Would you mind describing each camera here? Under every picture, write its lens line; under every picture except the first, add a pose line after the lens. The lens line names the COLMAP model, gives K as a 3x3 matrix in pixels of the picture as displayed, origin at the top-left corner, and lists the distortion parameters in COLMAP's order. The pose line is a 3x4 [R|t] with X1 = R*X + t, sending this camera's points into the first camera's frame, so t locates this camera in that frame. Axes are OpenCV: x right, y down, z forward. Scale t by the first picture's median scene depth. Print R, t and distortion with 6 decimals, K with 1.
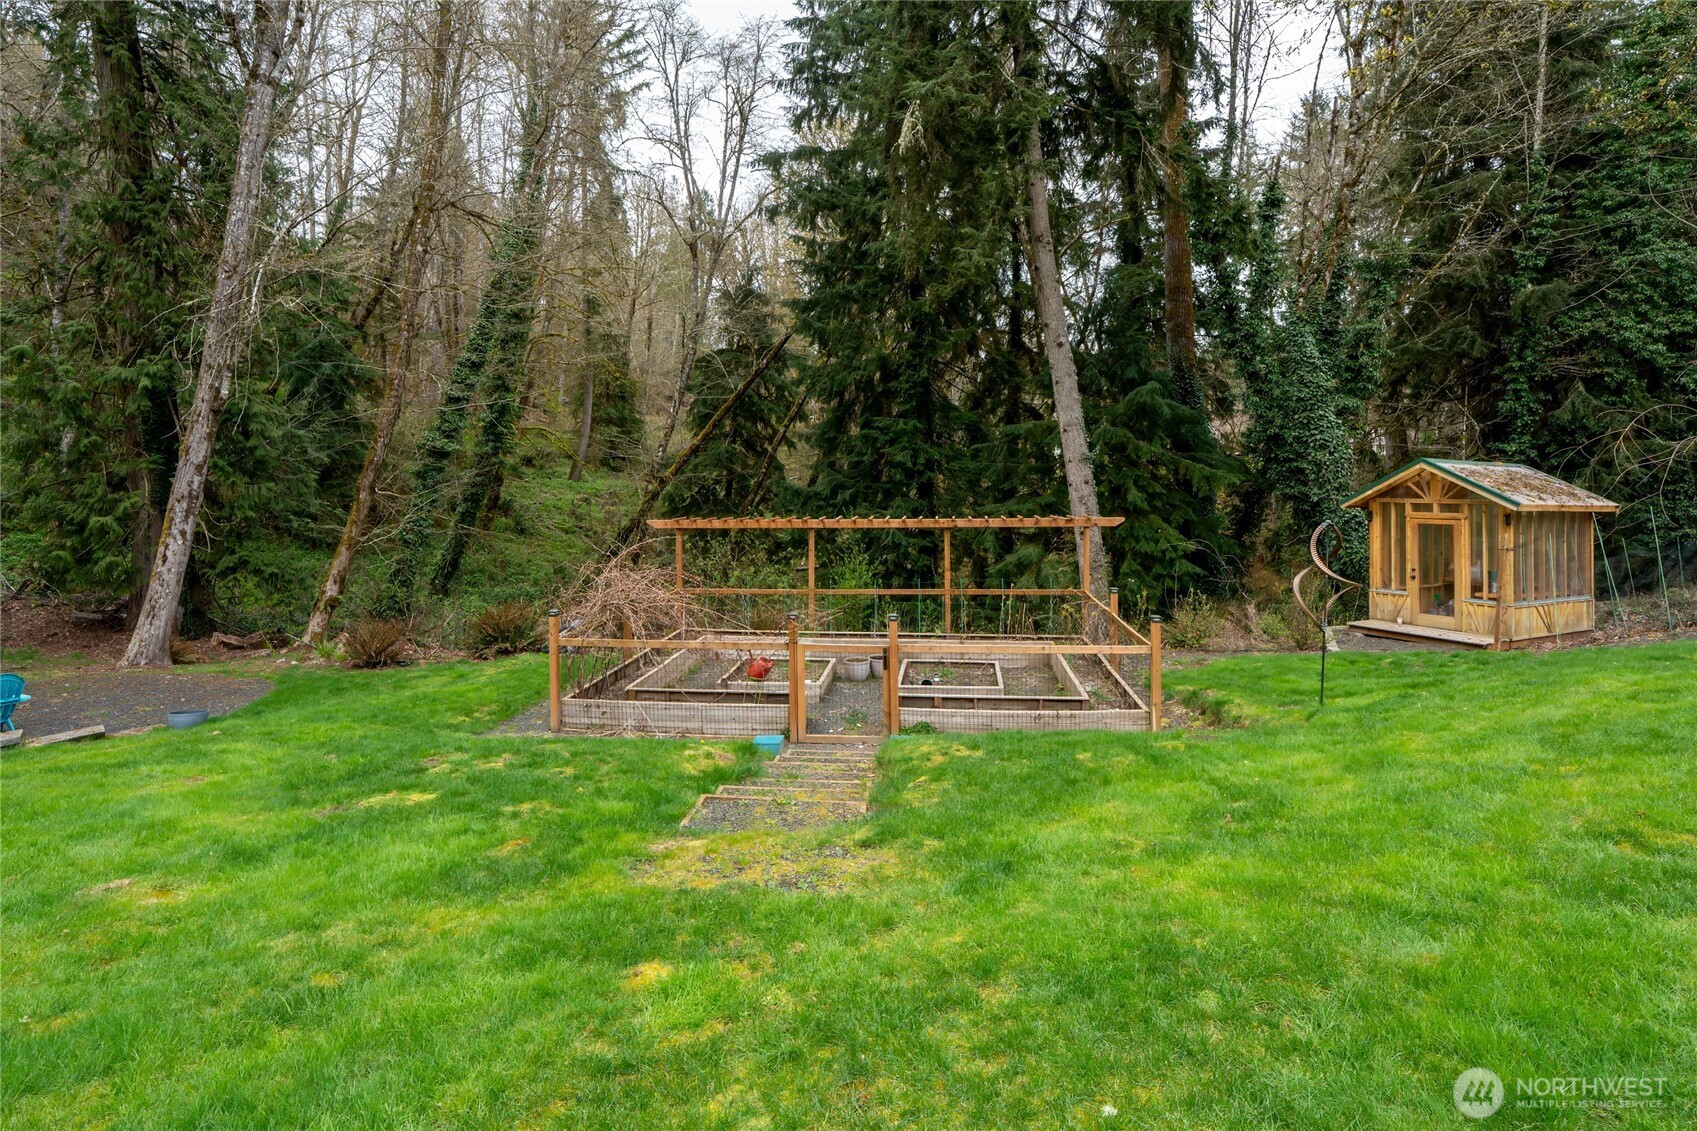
lens RADIAL K [[813.5, 0, 863.3], [0, 813.5, 471.1], [0, 0, 1]] dist [-0.034741, 0.007384]
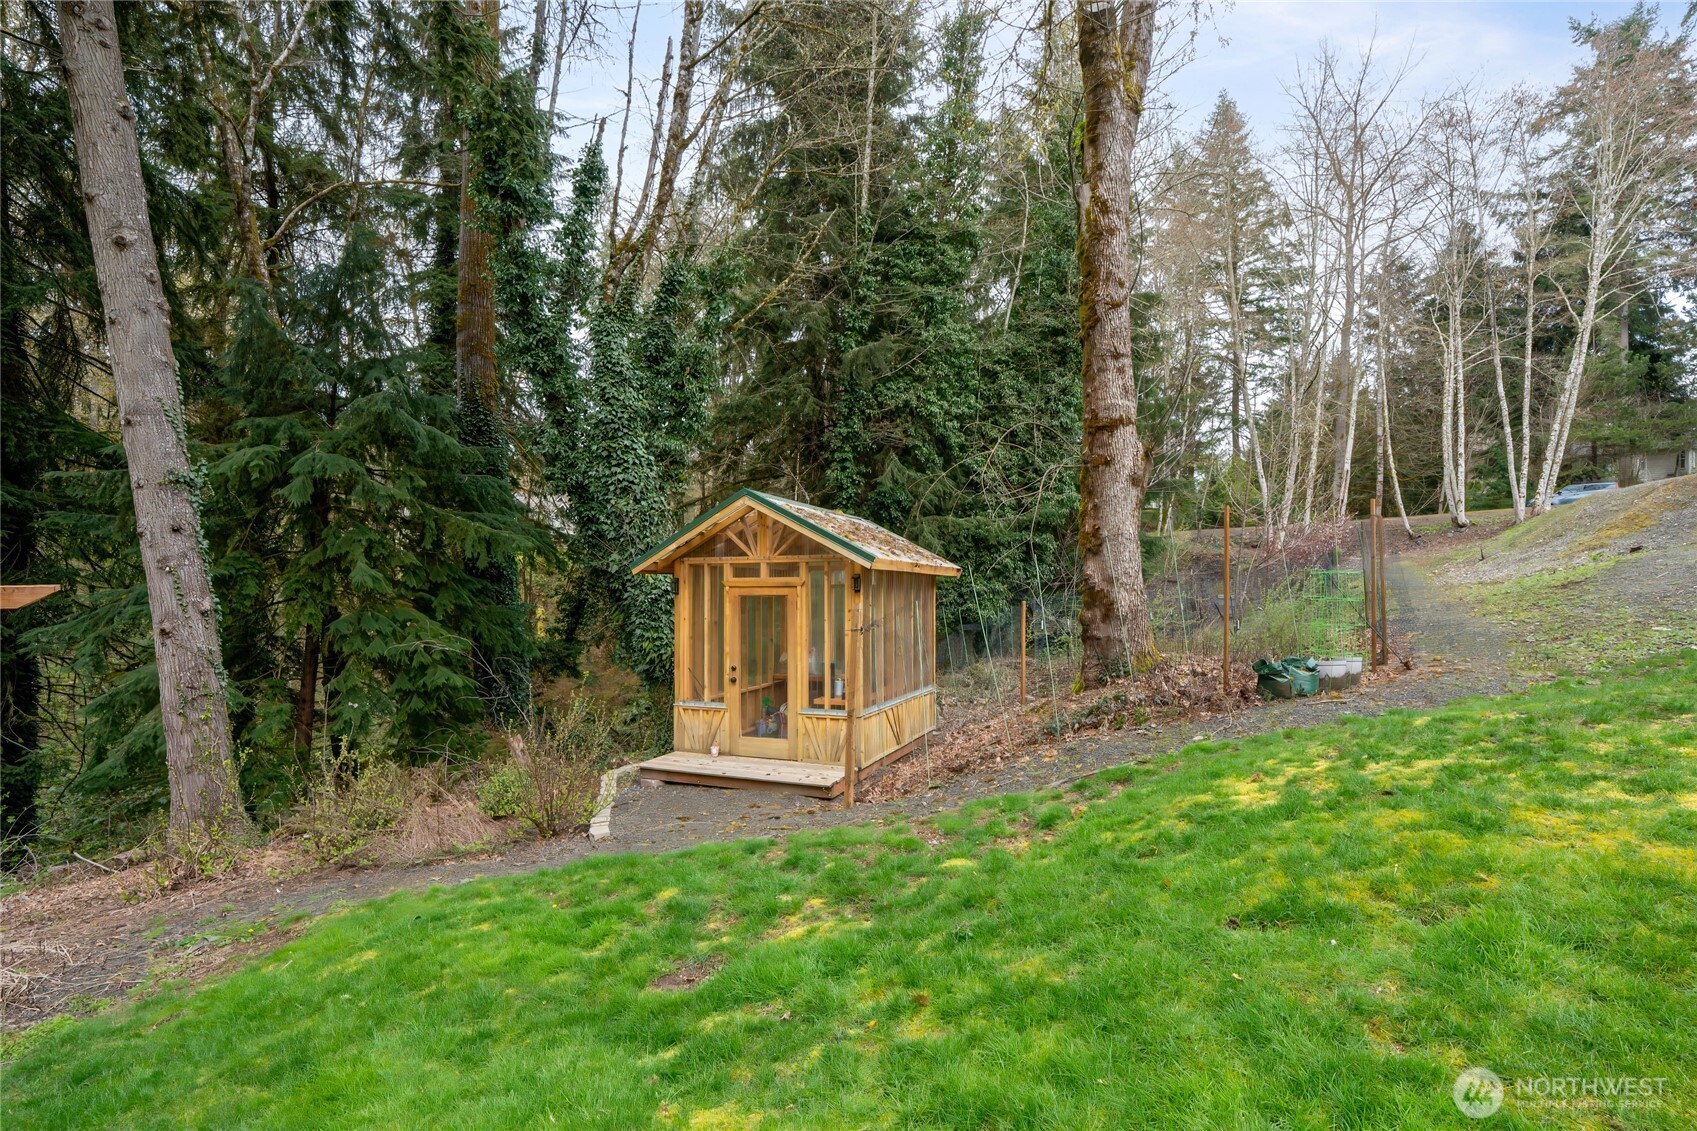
lens RADIAL K [[813.5, 0, 854.1], [0, 813.5, 563.0], [0, 0, 1]] dist [-0.034741, 0.007384]
pose [[0.750855, 0.009387, 0.660401, 0.321629], [-0.007407, 0.999956, -0.005792, 0.041652], [-0.660426, -0.000542, 0.750891, 0.439389]]
